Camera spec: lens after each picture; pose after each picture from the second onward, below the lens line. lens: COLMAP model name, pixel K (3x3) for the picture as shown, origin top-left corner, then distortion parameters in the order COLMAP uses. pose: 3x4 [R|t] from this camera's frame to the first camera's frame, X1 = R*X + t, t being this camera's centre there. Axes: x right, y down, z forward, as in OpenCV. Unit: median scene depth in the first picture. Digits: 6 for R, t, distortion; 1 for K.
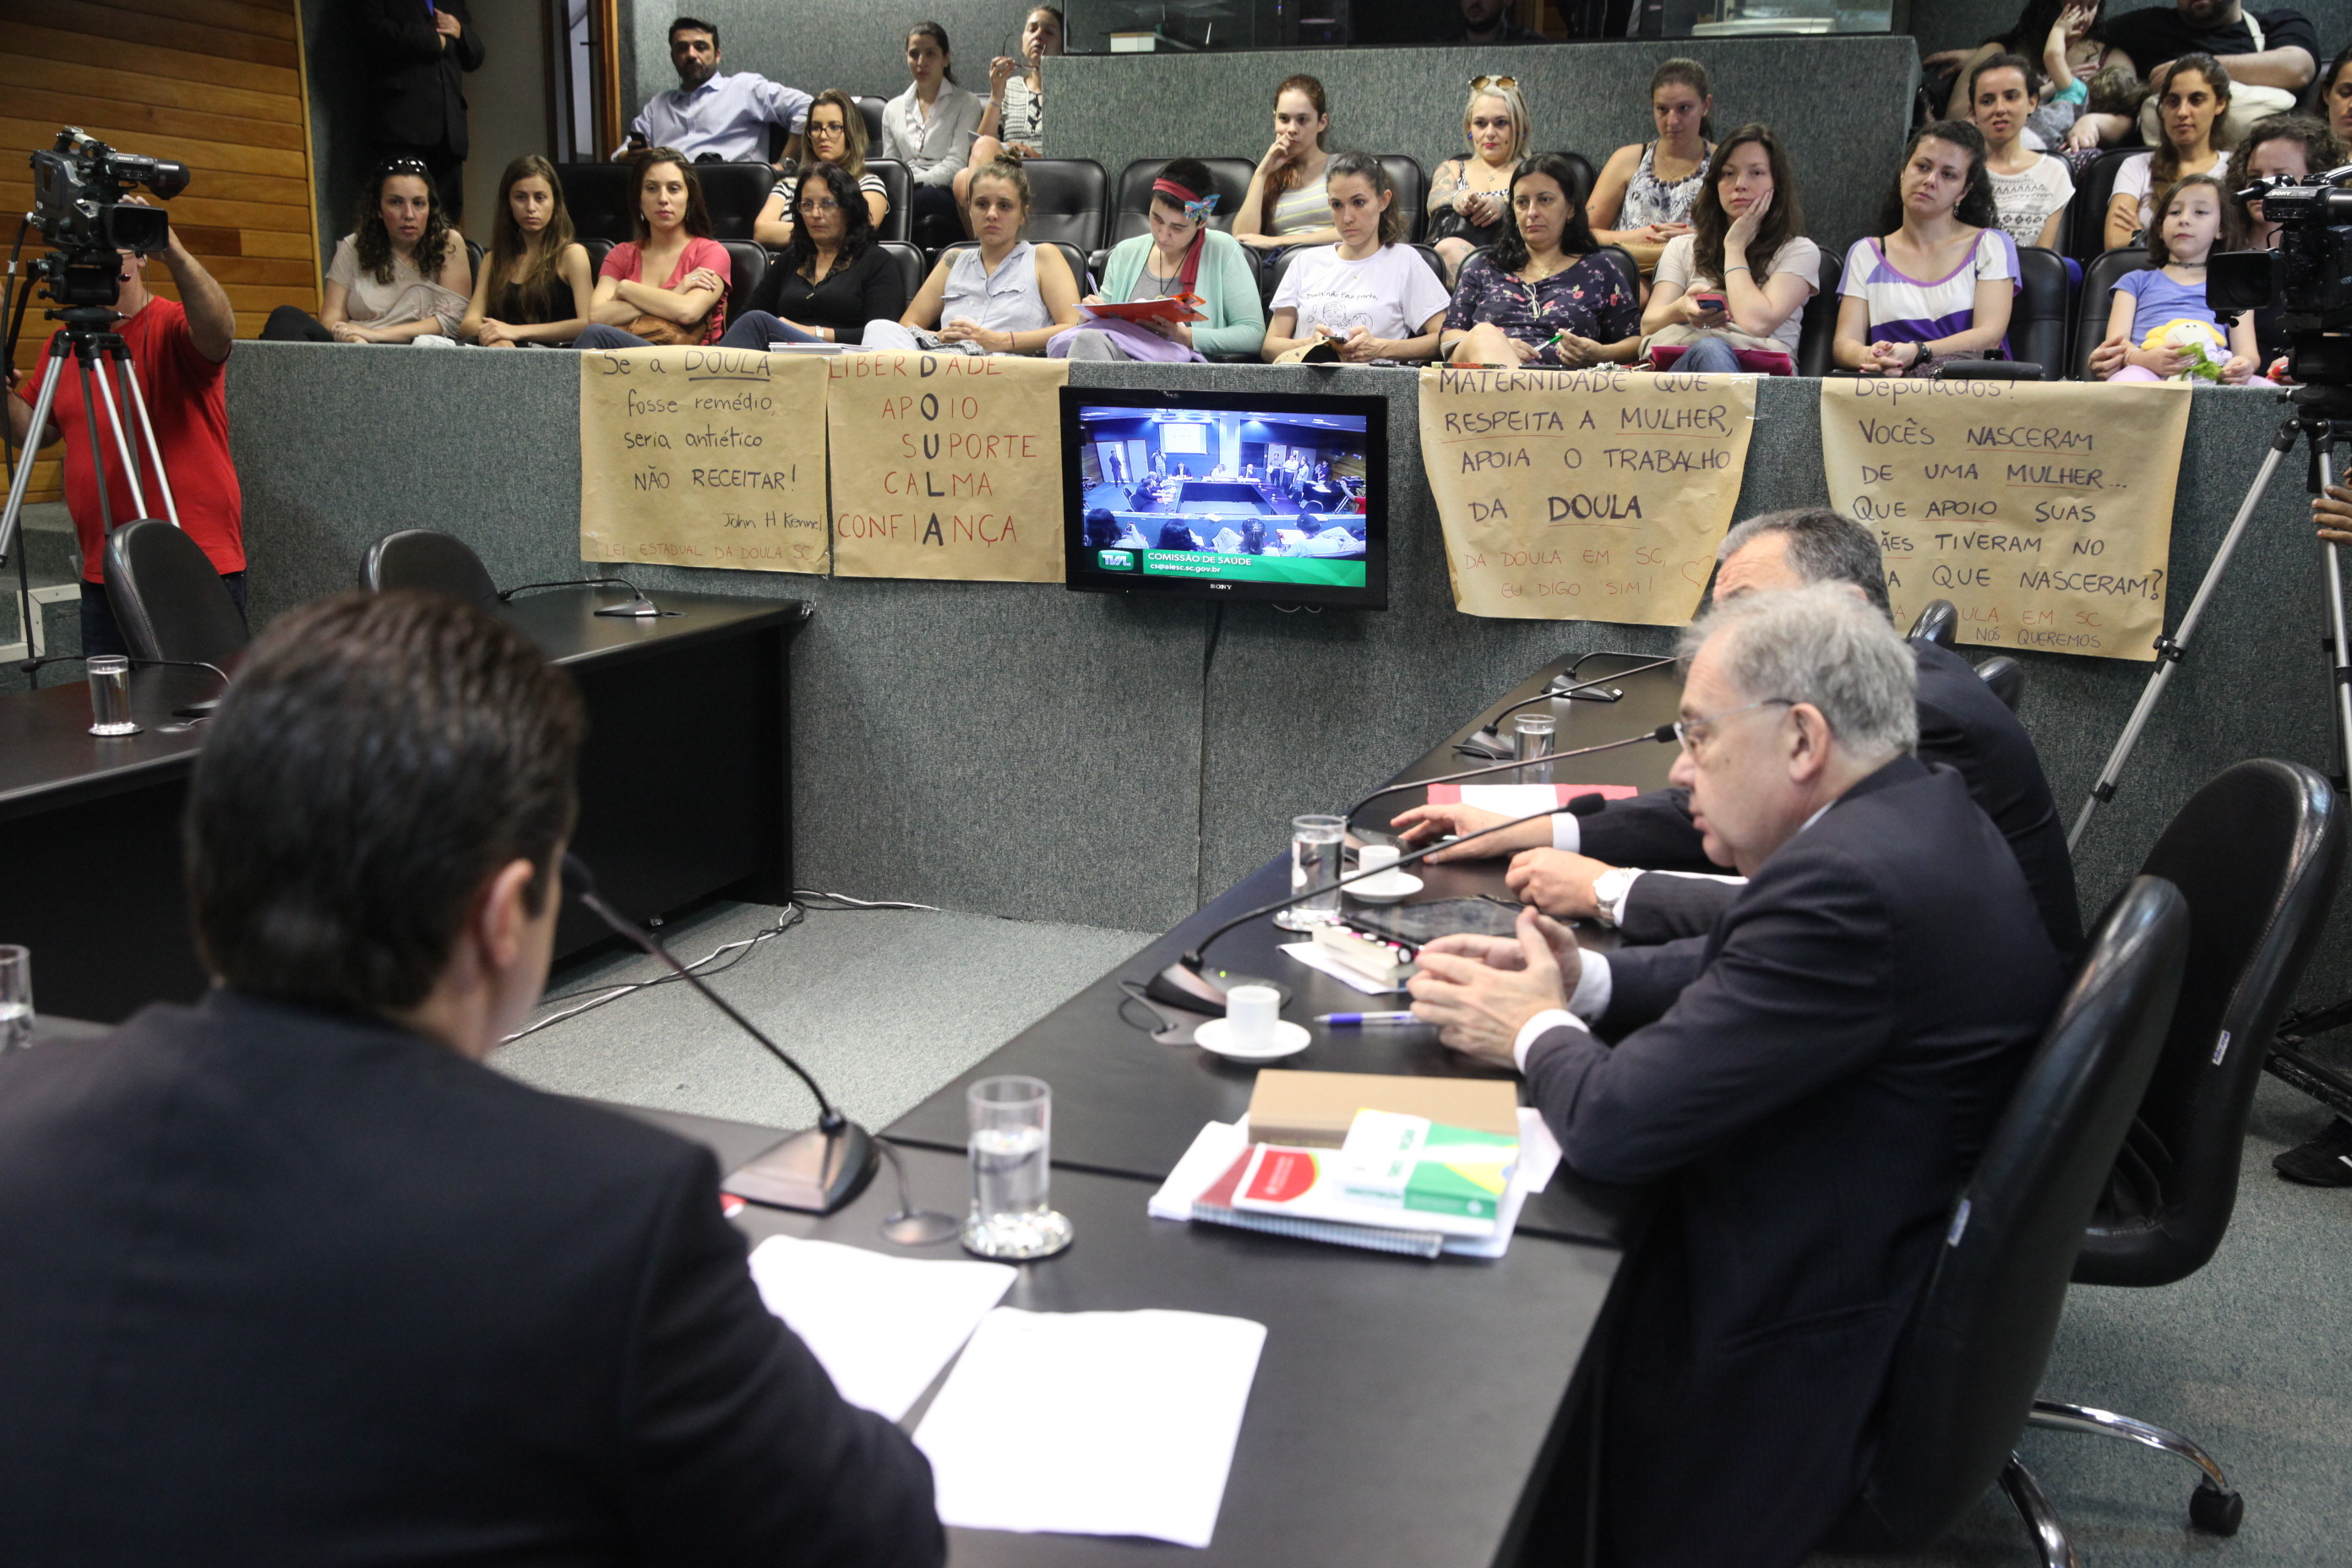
lens RADIAL K [[2342.9, 0, 1173.7], [0, 2342.9, 790.1], [0, 0, 1]] dist [-0.009712, 0.000000]
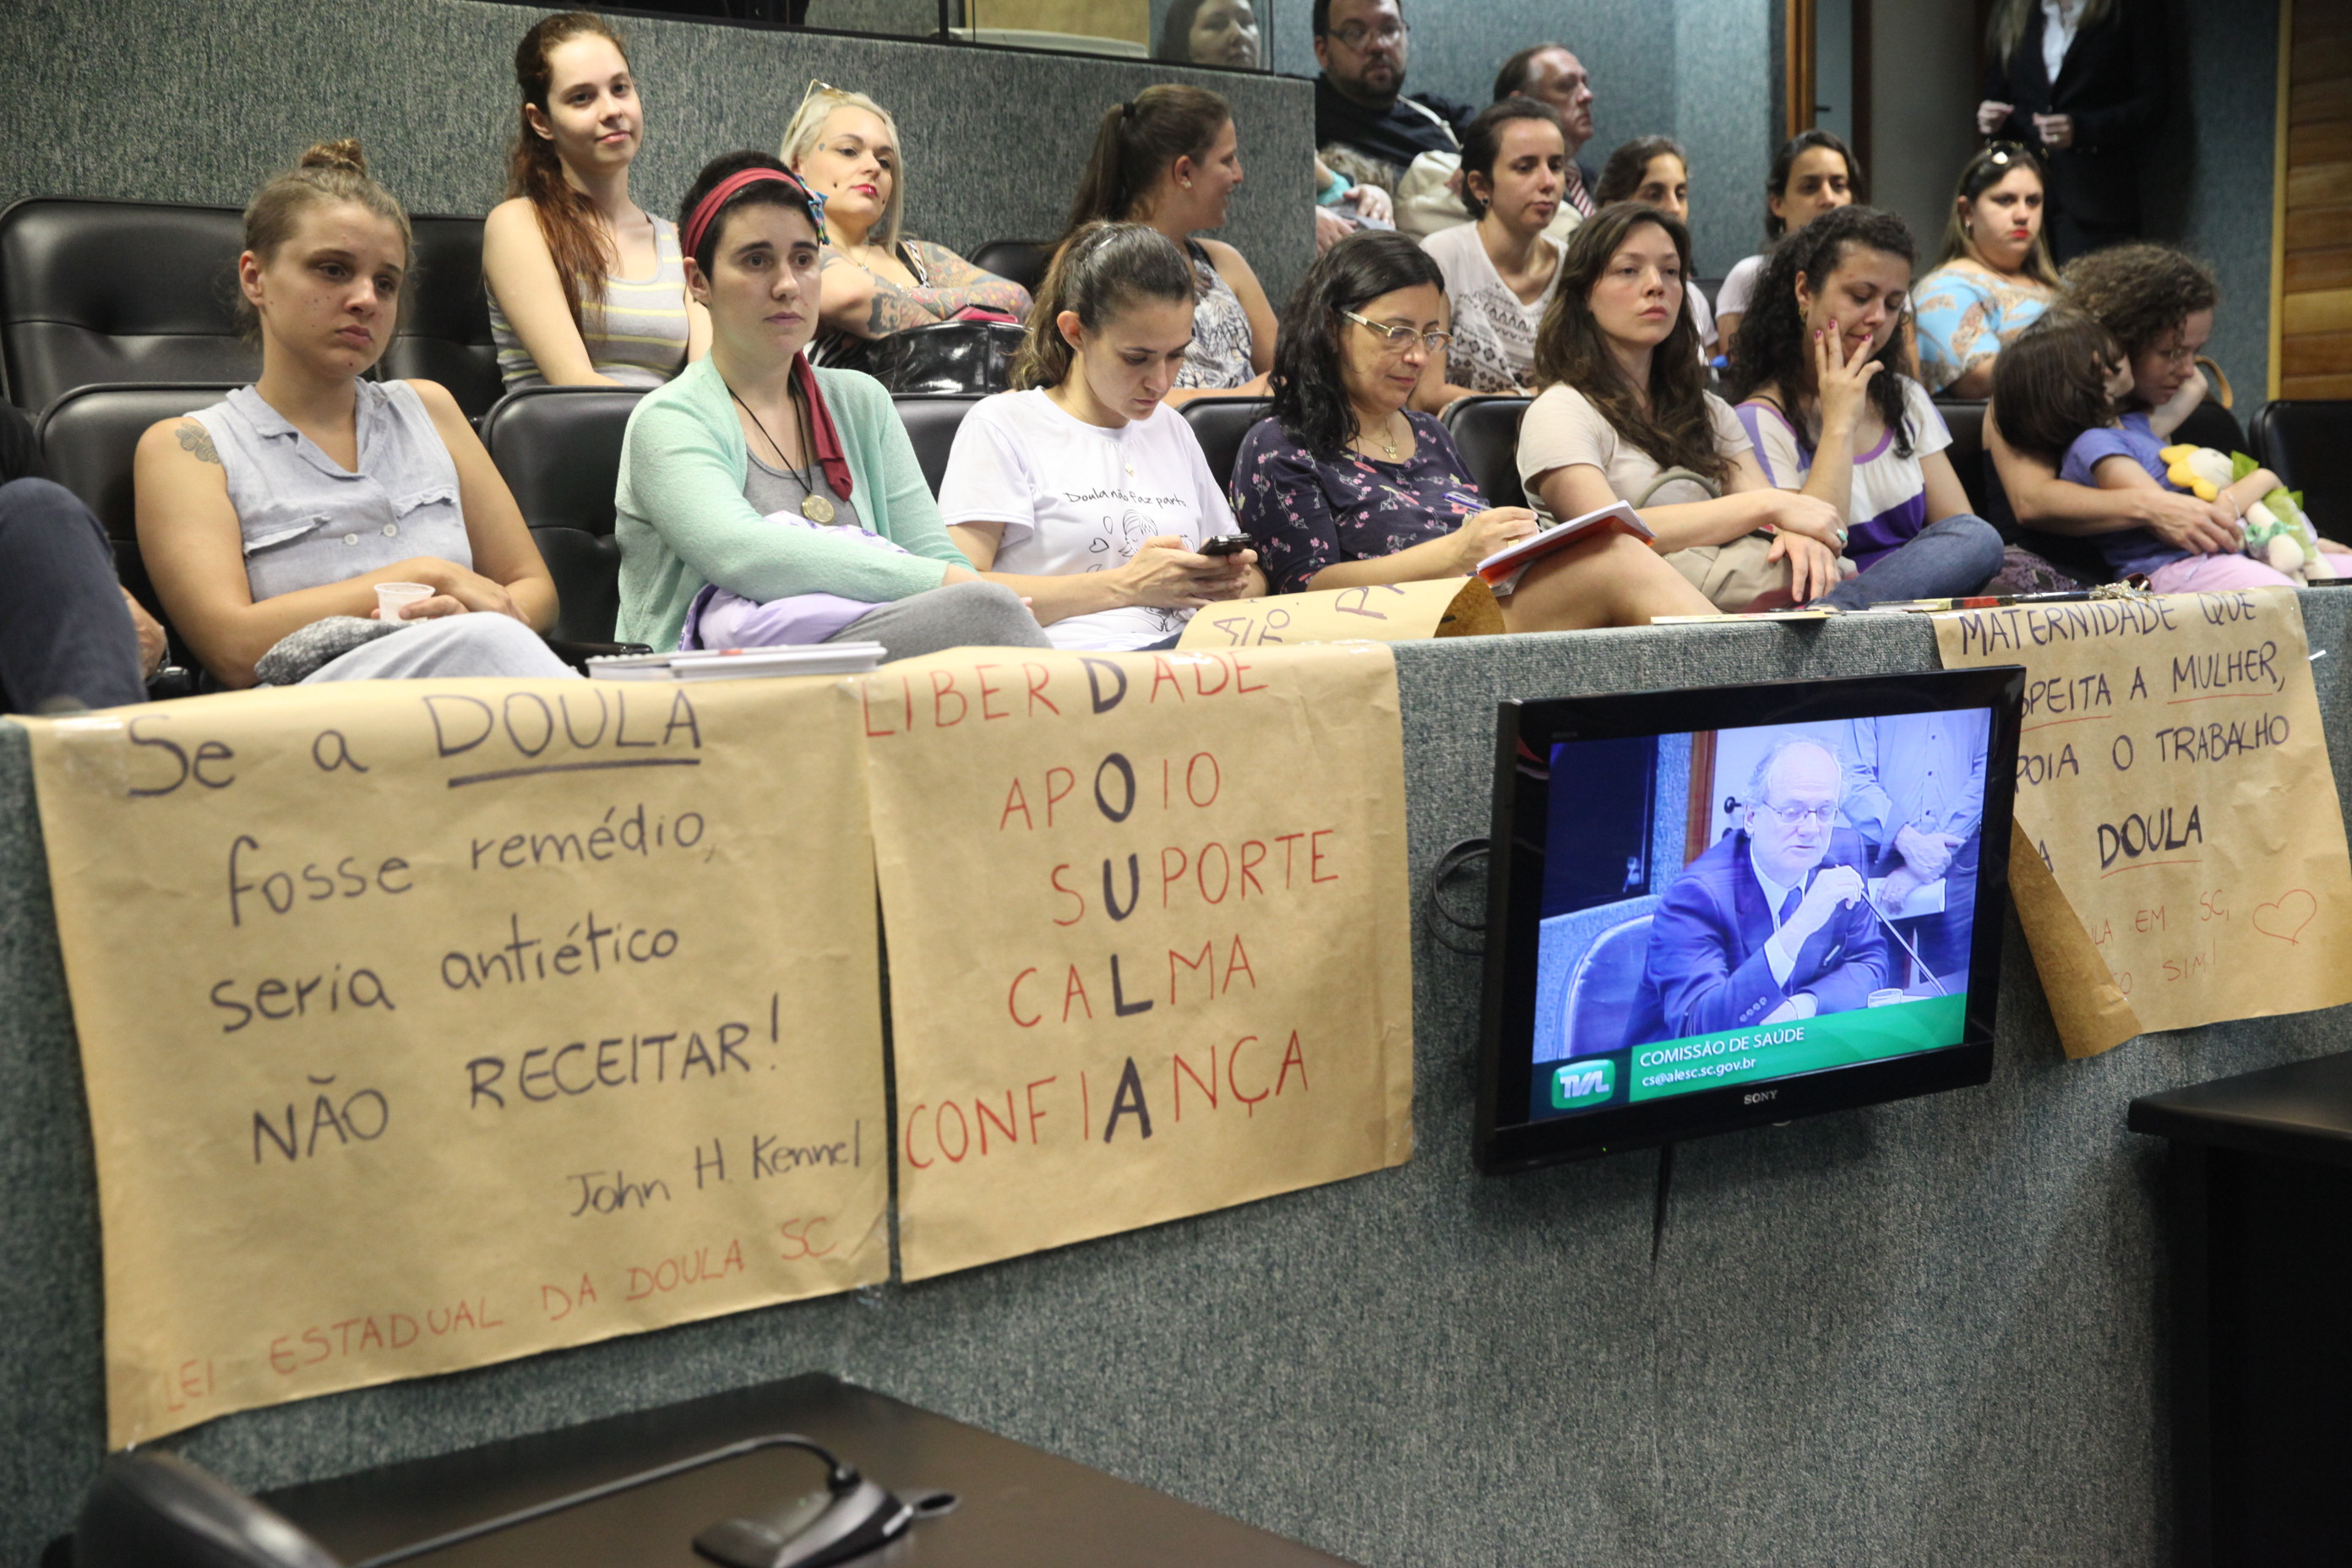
lens RADIAL K [[3268.6, 0, 1176.4], [0, 3268.6, 795.2], [0, 0, 1]] dist [0.096971, 0.000000]
pose [[0.495155, -0.097459, 0.863321, -0.594628], [0.206646, 0.978383, -0.008072, -0.164204], [-0.843872, 0.182399, 0.504590, 0.757985]]
